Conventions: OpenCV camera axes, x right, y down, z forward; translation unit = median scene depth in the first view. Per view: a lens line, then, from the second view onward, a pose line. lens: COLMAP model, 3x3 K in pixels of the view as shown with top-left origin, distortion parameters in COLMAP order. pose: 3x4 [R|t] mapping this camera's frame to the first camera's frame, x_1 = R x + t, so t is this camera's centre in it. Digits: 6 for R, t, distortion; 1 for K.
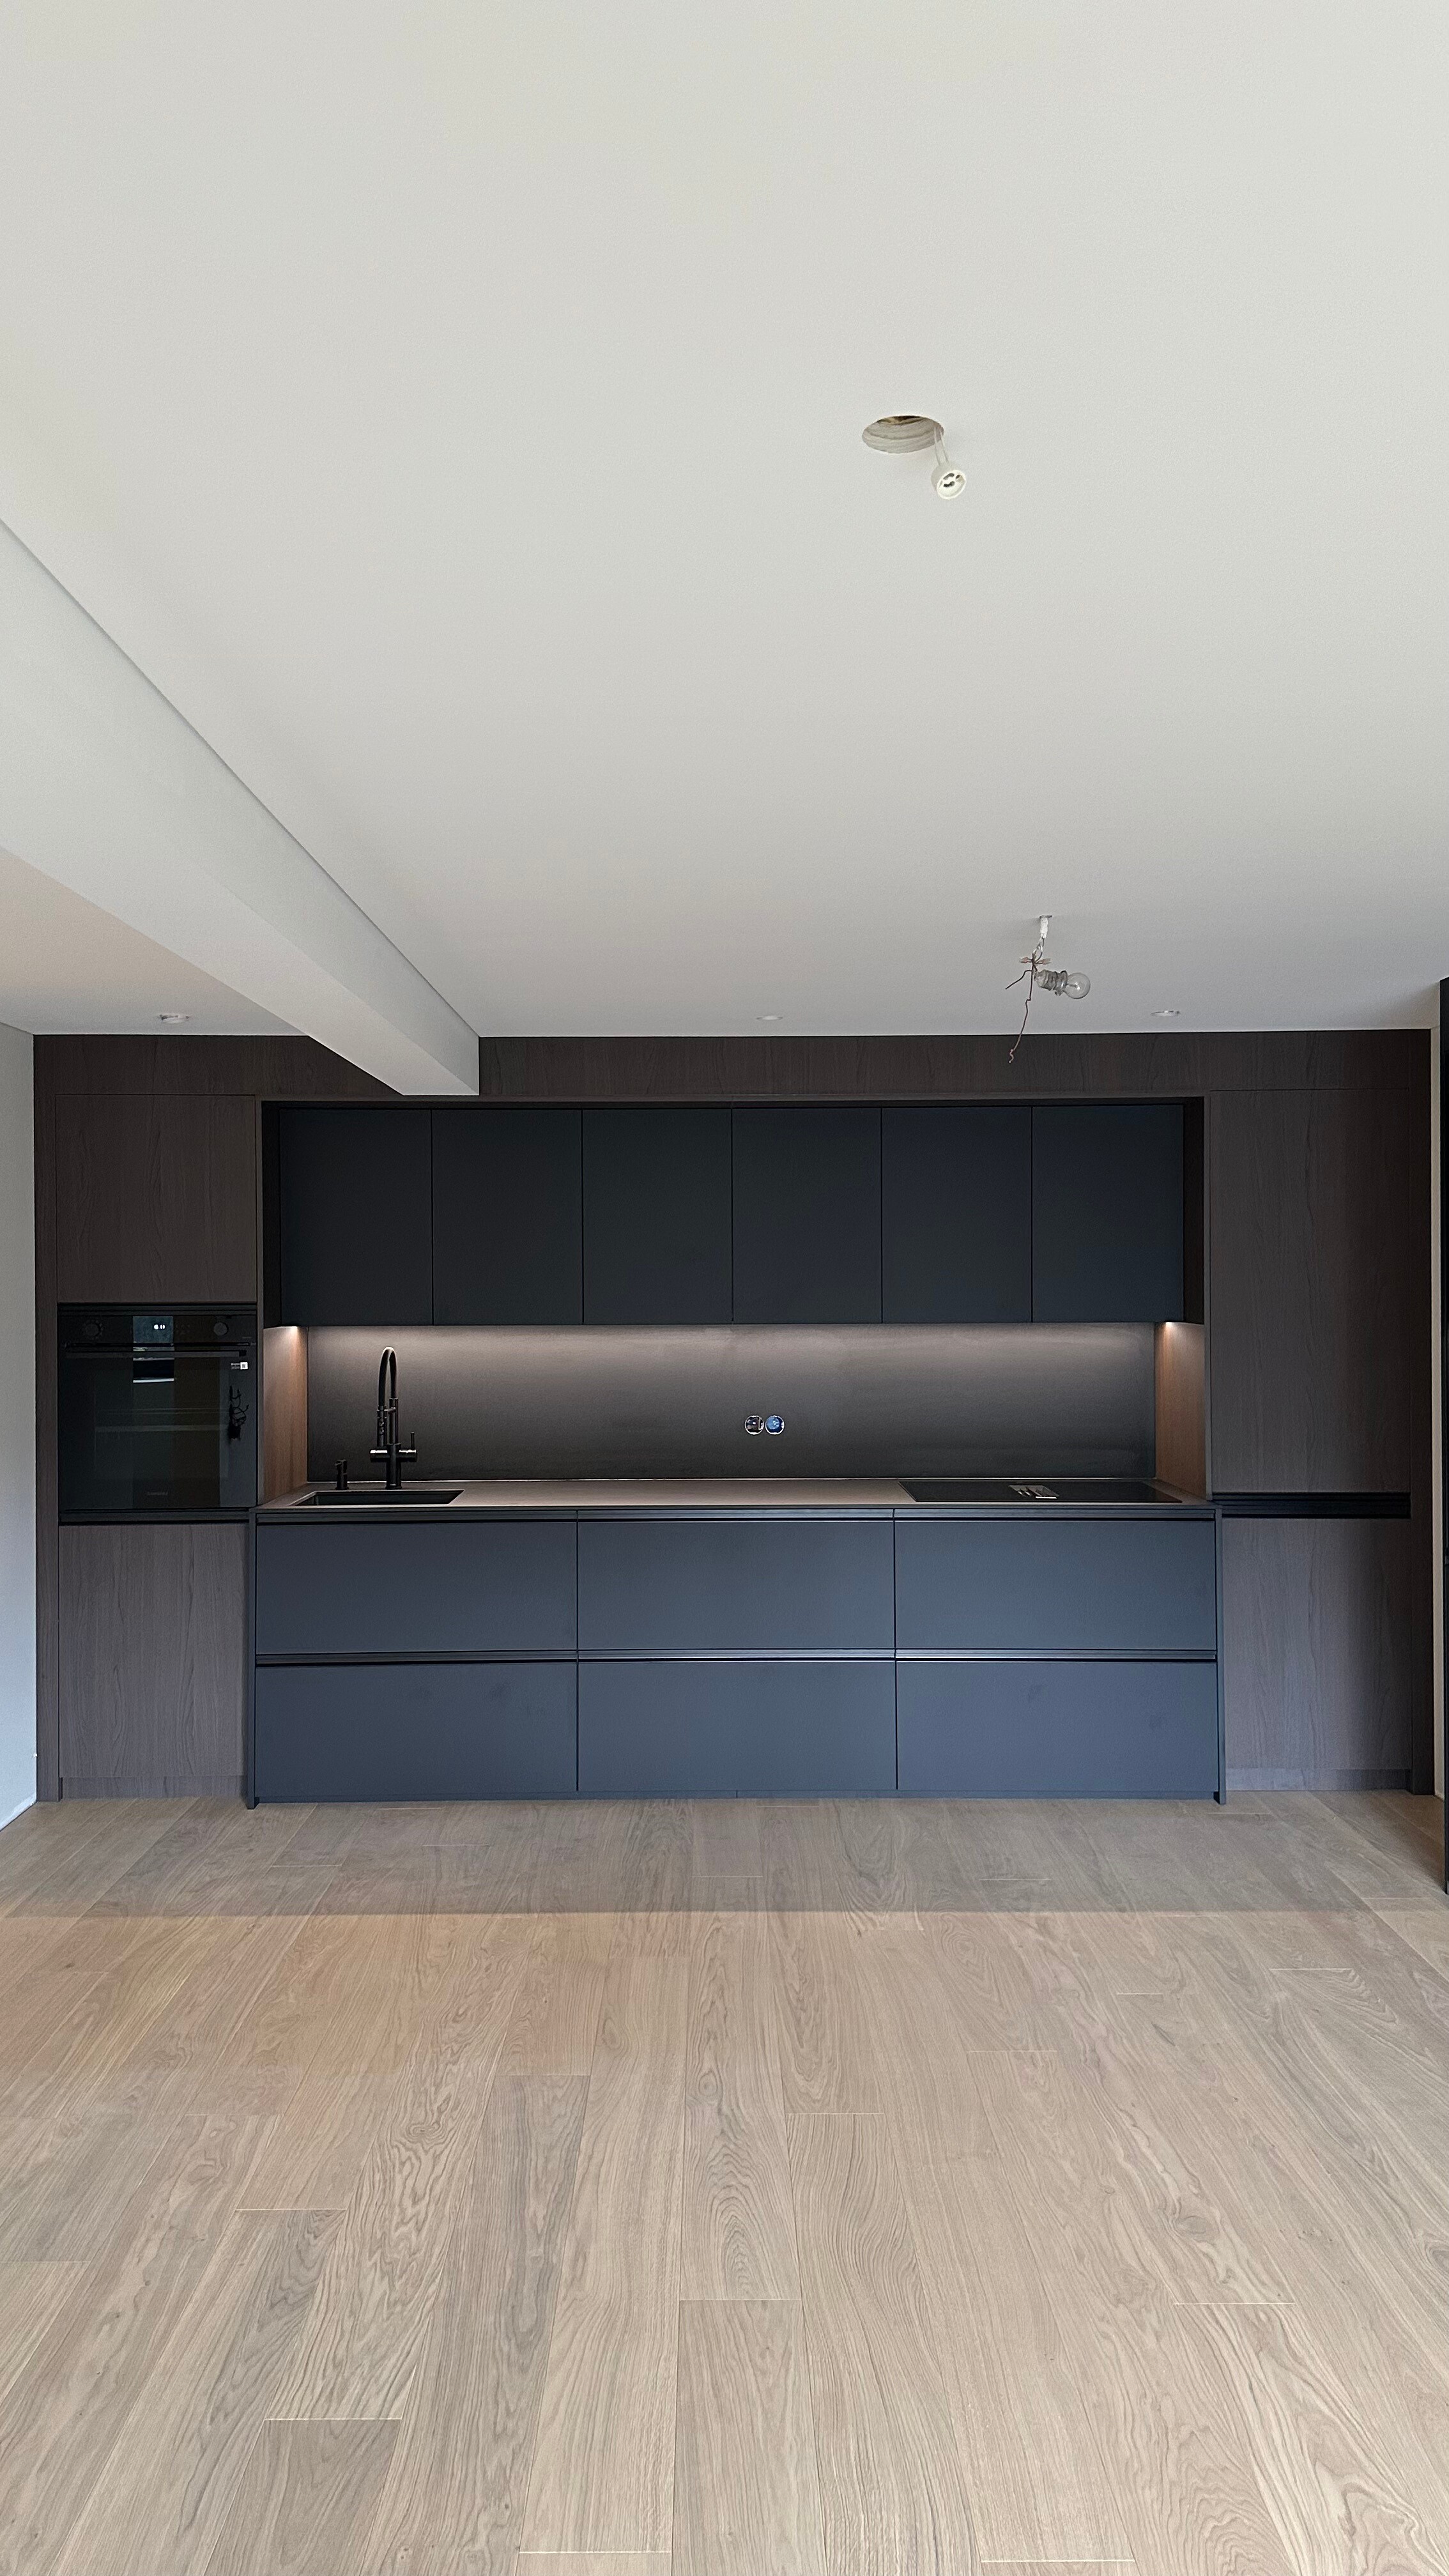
lens RADIAL K [[1839.1, 0, 724.5], [0, 1839.1, 1288.0], [0, 0, 1]] dist [0.055149, -0.001950]
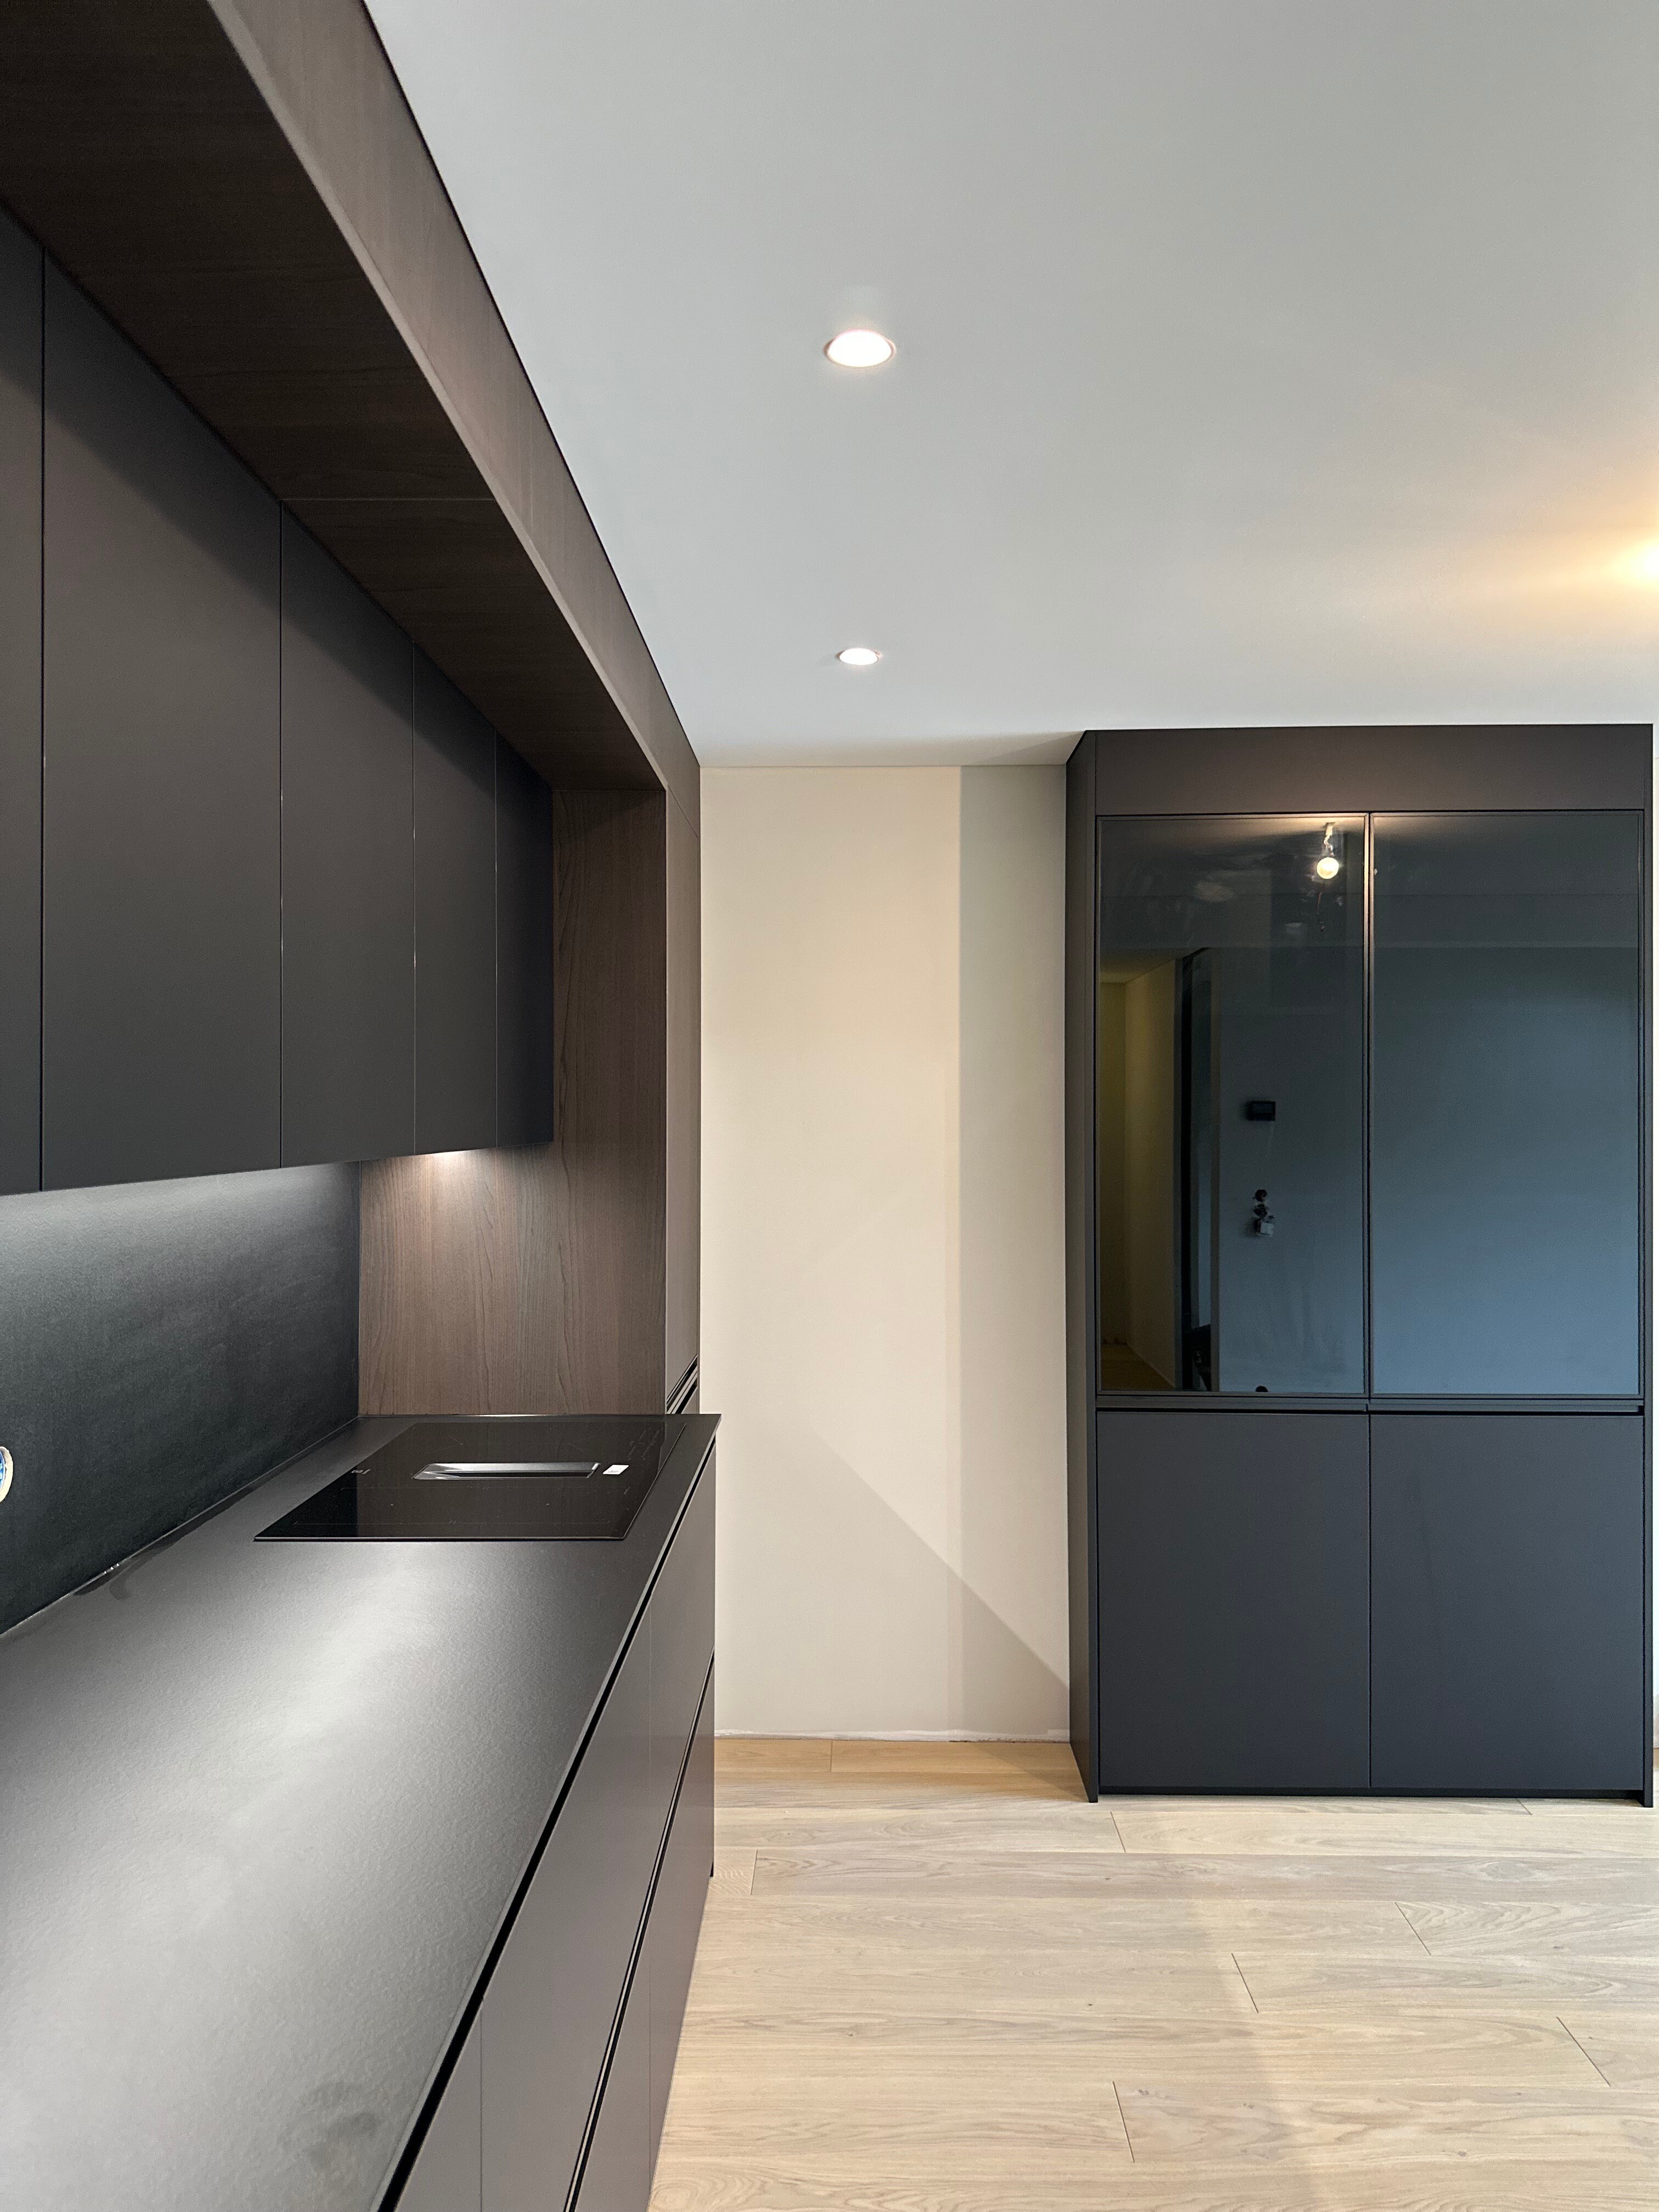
lens RADIAL K [[1560.4, 0, 829.5], [0, 1560.4, 1106.0], [0, 0, 1]] dist [0.020397, -0.004393]
pose [[0.017453, 0.006671, 0.999825, -0.366321], [-0.004574, 0.999968, -0.006593, 0.005122], [-0.999837, -0.004458, 0.017483, 1.164699]]
